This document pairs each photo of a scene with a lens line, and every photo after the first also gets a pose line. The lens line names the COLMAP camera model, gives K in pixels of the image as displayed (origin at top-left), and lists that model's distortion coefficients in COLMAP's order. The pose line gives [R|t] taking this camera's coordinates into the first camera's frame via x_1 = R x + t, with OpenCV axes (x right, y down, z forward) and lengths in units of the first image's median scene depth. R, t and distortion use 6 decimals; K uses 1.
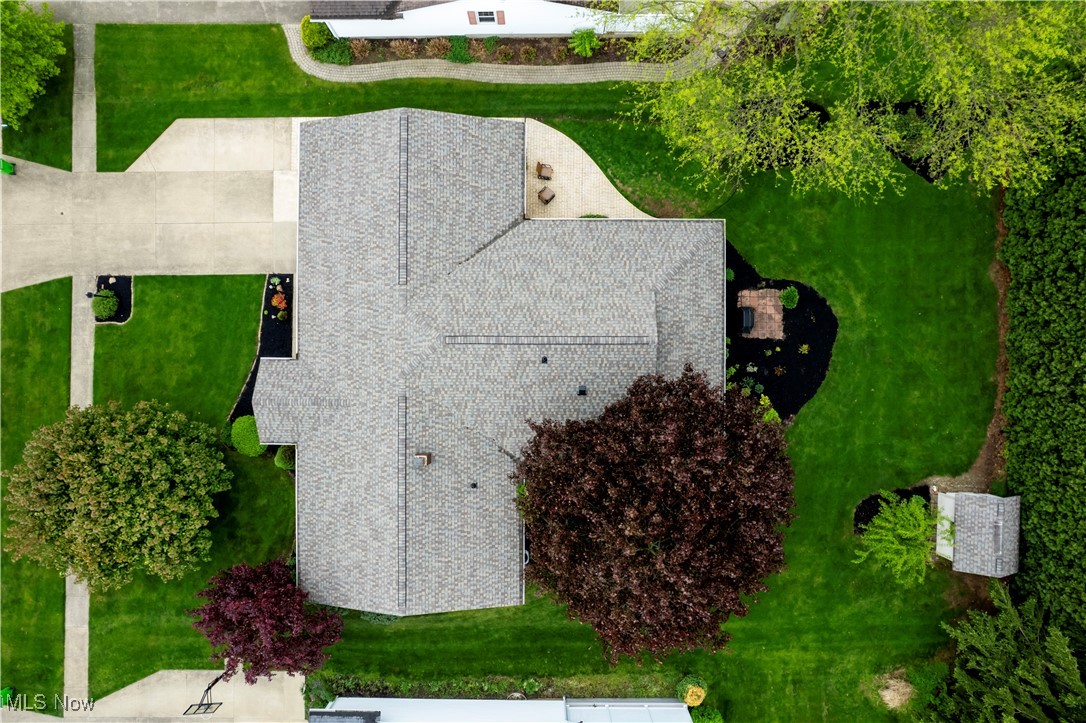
lens RADIAL K [[725.1, 0, 549.1], [0, 725.1, 371.7], [0, 0, 1]] dist [-0.070292, 0.078700]
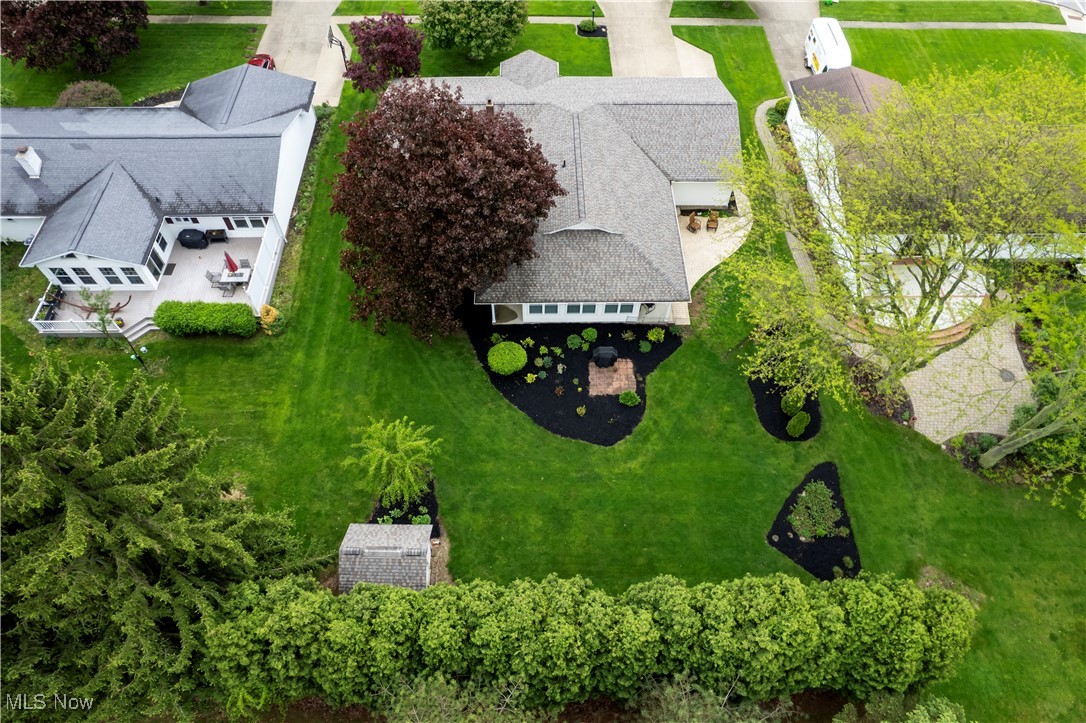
lens RADIAL K [[725.1, 0, 549.1], [0, 725.1, 371.7], [0, 0, 1]] dist [-0.070292, 0.078700]
pose [[0.021154, 0.831622, -0.554940, 0.874377], [-0.999707, 0.011079, -0.021506, 0.035708], [-0.011737, 0.555232, 0.831613, 0.101670]]
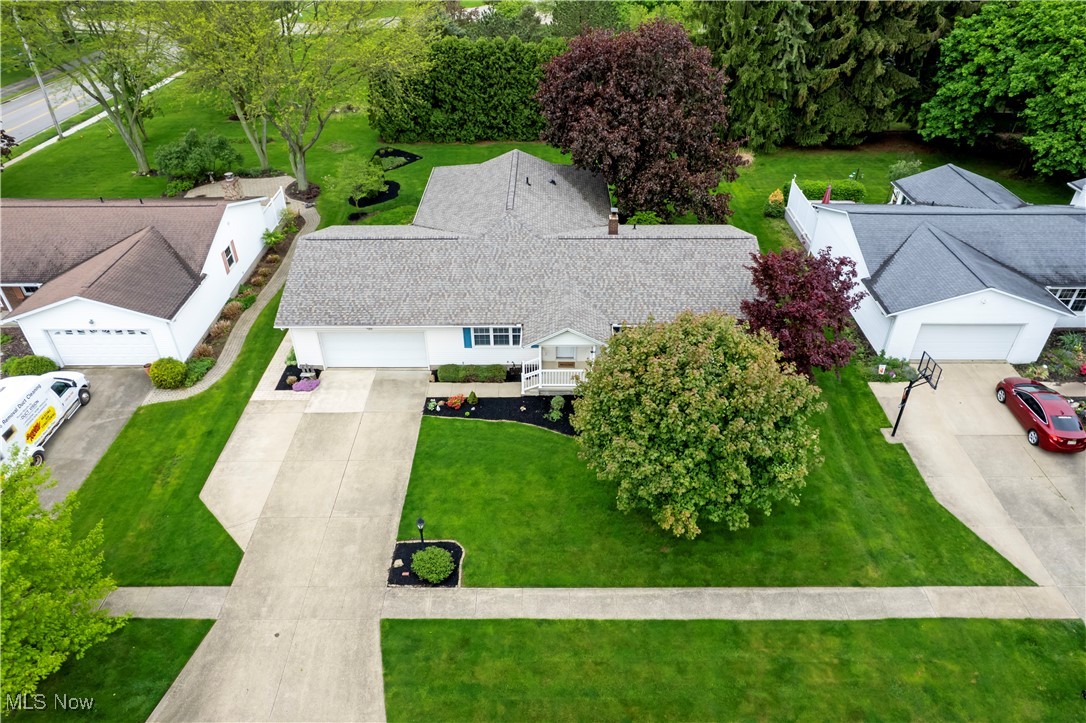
lens RADIAL K [[725.1, 0, 549.1], [0, 725.1, 371.7], [0, 0, 1]] dist [-0.070292, 0.078700]
pose [[-0.004782, -0.570638, 0.821188, -1.073139], [0.999988, -0.003688, 0.003260, 0.013100], [0.001169, 0.821193, 0.570649, 0.464330]]
